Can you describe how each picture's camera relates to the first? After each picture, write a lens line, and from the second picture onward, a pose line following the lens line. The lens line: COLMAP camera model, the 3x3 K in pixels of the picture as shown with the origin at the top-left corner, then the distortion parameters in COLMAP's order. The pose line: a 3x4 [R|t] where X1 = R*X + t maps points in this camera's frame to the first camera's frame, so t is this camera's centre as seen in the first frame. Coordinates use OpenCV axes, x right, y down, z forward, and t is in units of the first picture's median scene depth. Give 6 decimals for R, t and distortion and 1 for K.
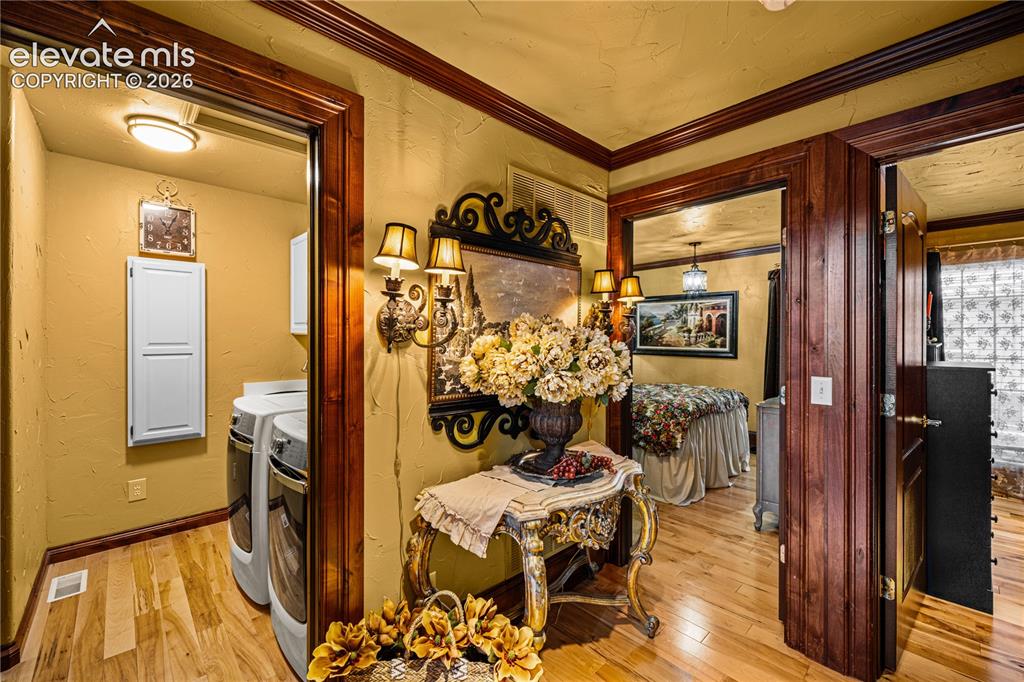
lens RADIAL K [[415.6, 0, 509.1], [0, 415.6, 337.7], [0, 0, 1]] dist [0.001238, 0.000137]
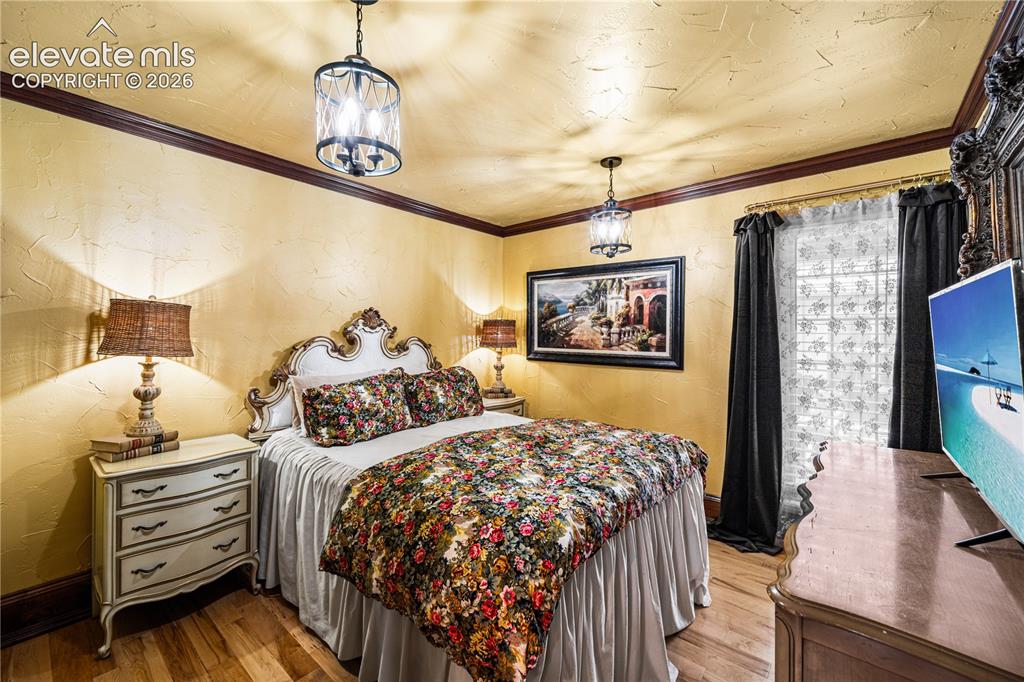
lens RADIAL K [[415.0, 0, 510.9], [0, 415.0, 333.8], [0, 0, 1]] dist [0.000199, -0.000020]
pose [[0.992401, 0.002855, 0.123011, 0.249719], [-0.002458, 0.999991, -0.003380, 0.001466], [-0.123020, 0.003052, 0.992400, 0.476051]]
